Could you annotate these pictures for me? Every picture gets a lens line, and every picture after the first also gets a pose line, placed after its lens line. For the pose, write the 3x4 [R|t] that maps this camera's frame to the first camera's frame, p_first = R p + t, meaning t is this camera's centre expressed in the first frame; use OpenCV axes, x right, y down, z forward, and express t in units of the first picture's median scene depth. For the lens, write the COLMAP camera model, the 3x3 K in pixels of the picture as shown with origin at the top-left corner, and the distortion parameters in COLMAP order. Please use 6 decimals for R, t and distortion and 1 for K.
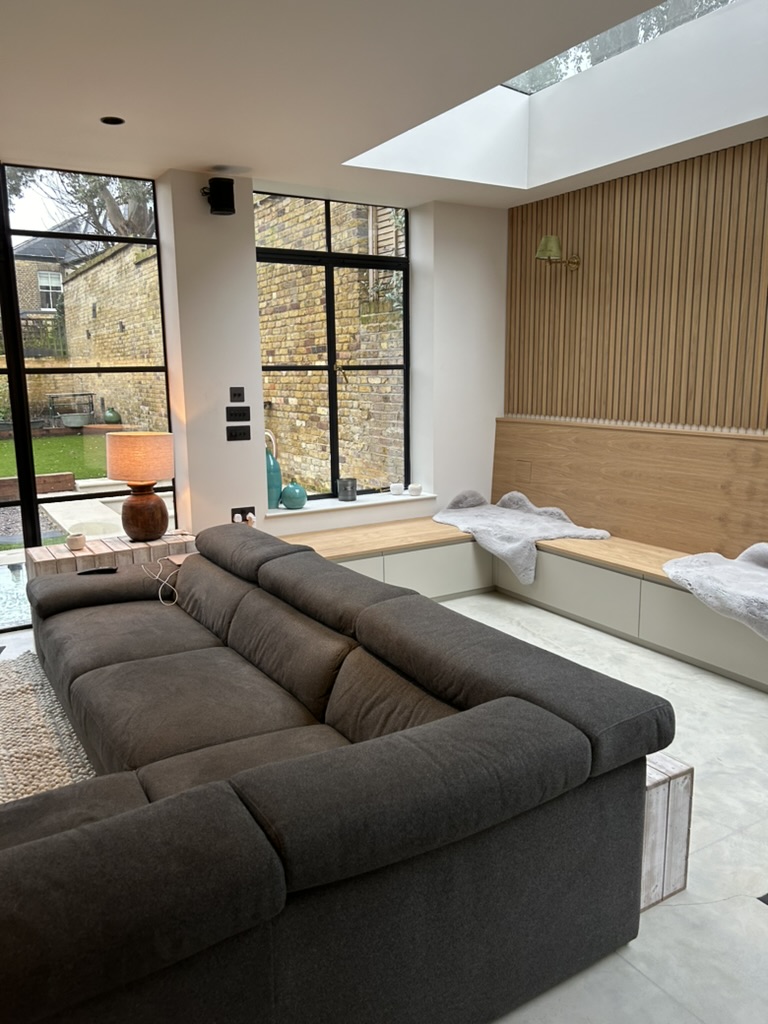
lens RADIAL K [[768.2, 0, 362.0], [0, 768.2, 498.0], [0, 0, 1]] dist [0.072984, -0.090464]
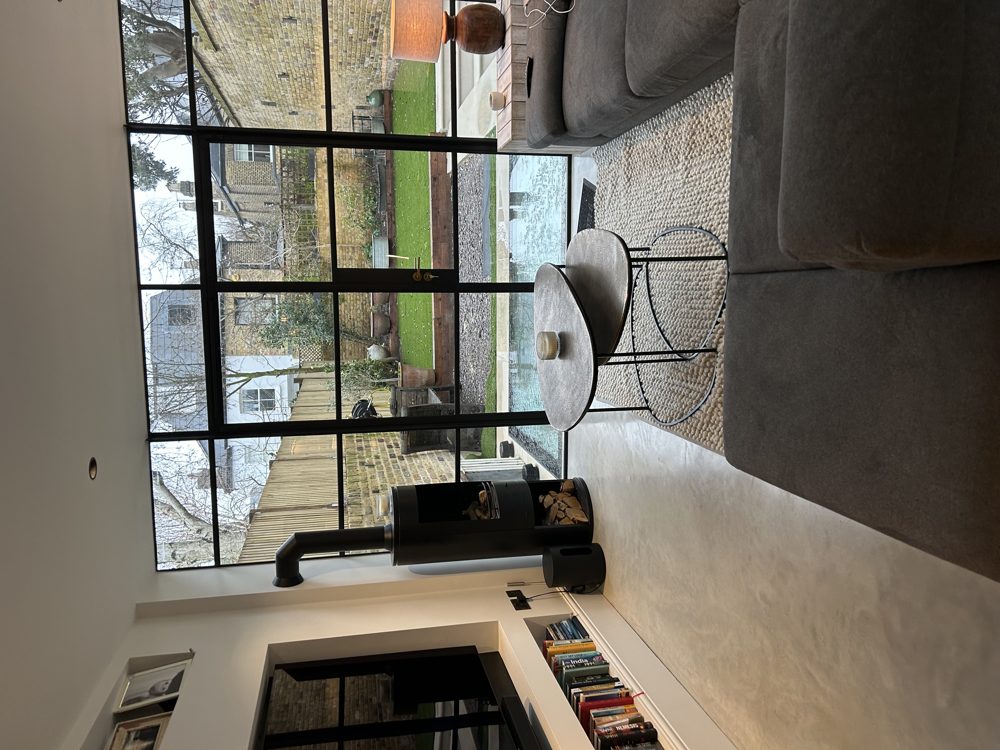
lens RADIAL K [[746.3, 0, 496.7], [0, 746.3, 383.1], [0, 0, 1]] dist [0.080090, -0.119036]
pose [[0.119456, -0.796991, -0.592060, -0.069002], [0.992724, 0.086795, 0.083458, 0.005056], [-0.015127, -0.597722, 0.801561, -0.017011]]
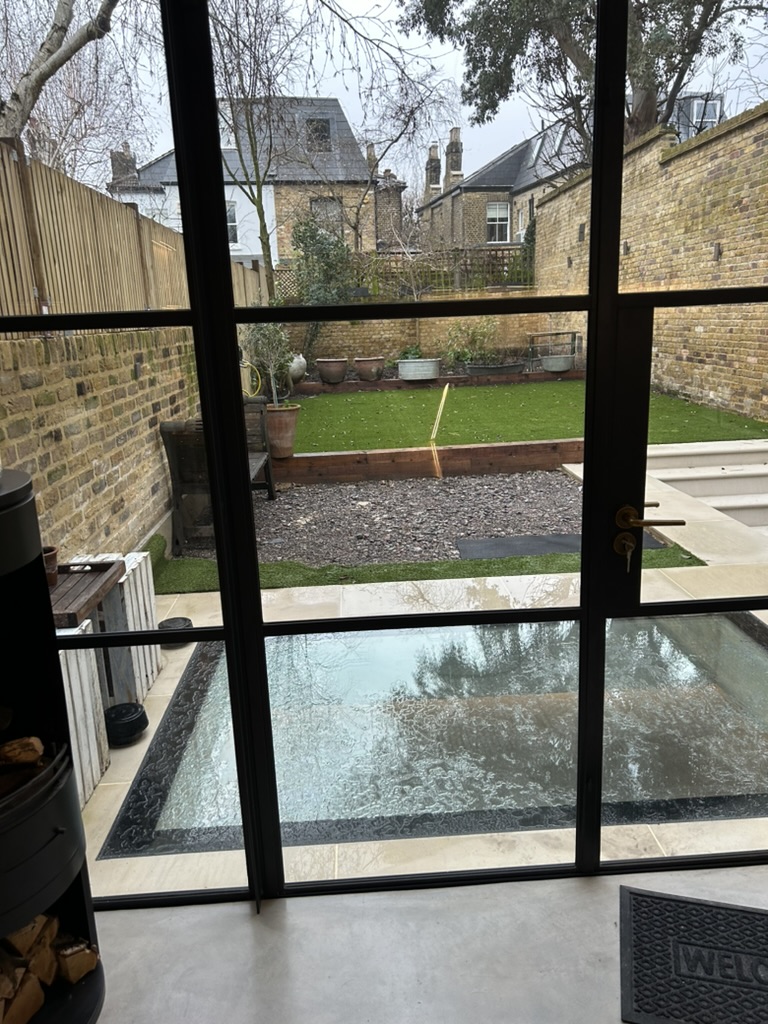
lens RADIAL K [[760.2, 0, 389.7], [0, 760.2, 507.0], [0, 0, 1]] dist [0.080195, -0.117546]
pose [[0.894298, 0.093359, -0.437624, -0.493043], [-0.052269, 0.993093, 0.105044, -0.069114], [0.444408, -0.071066, 0.893001, 0.463236]]
